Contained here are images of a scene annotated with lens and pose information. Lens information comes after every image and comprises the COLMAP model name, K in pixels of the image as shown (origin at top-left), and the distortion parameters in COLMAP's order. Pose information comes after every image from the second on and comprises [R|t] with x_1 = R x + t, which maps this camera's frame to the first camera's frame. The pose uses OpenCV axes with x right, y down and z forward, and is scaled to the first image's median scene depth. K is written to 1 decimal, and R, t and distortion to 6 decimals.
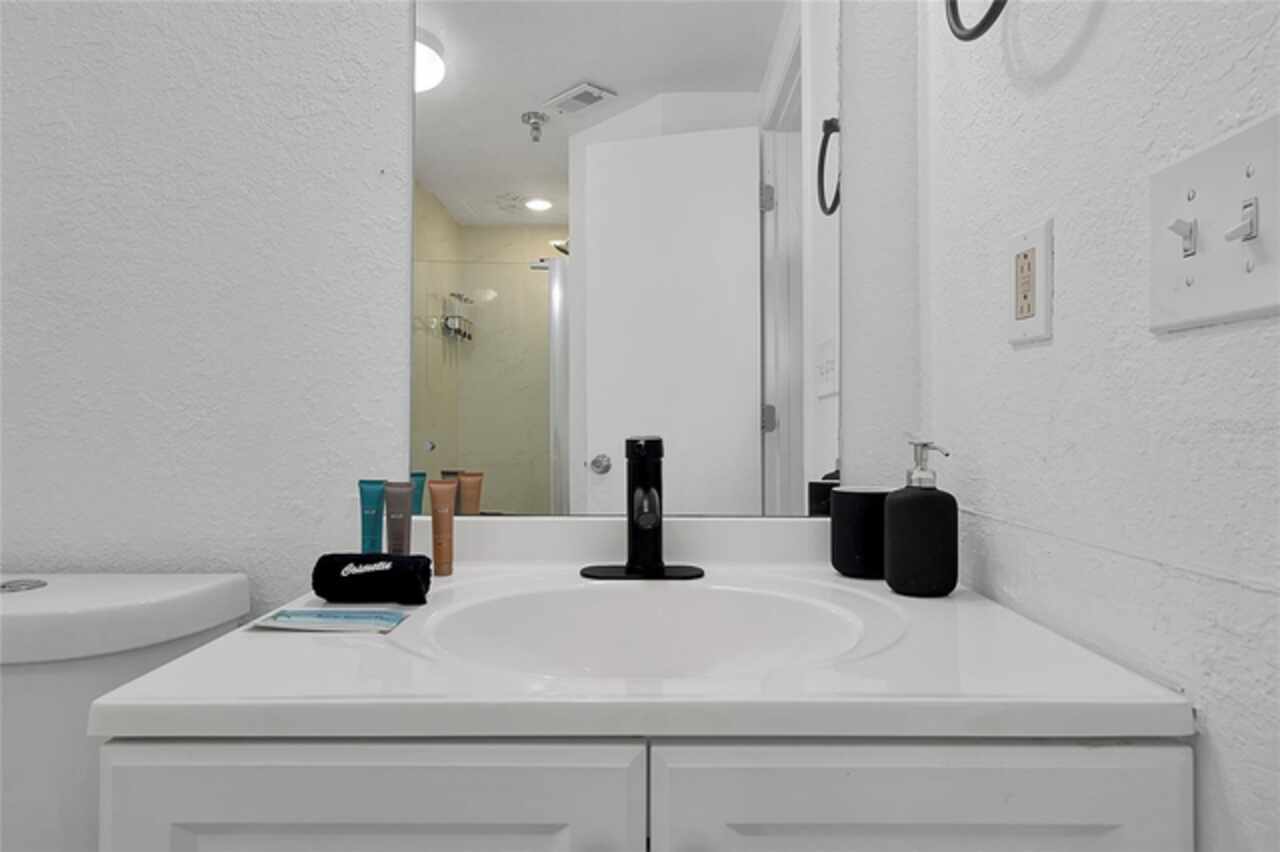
lens RADIAL K [[673.9, 0, 640.4], [0, 673.9, 427.2], [0, 0, 1]] dist [-0.013237, 0.000083]
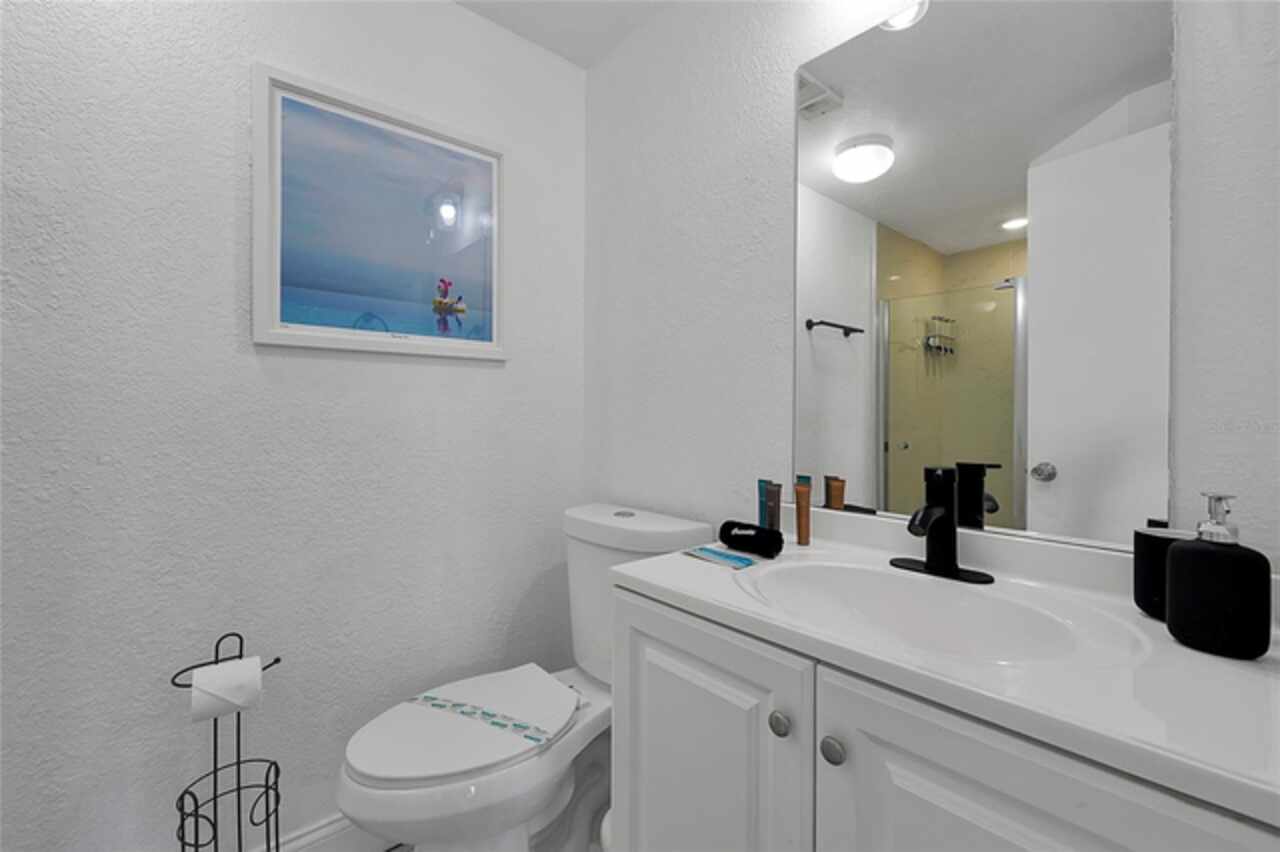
lens RADIAL K [[549.0, 0, 641.2], [0, 549.0, 408.3], [0, 0, 1]] dist [0.001993, 0.000271]
pose [[0.649240, -0.008727, -0.760534, 0.443227], [0.001377, 0.999946, -0.010298, -0.087765], [0.760582, 0.005639, 0.649217, -0.133496]]
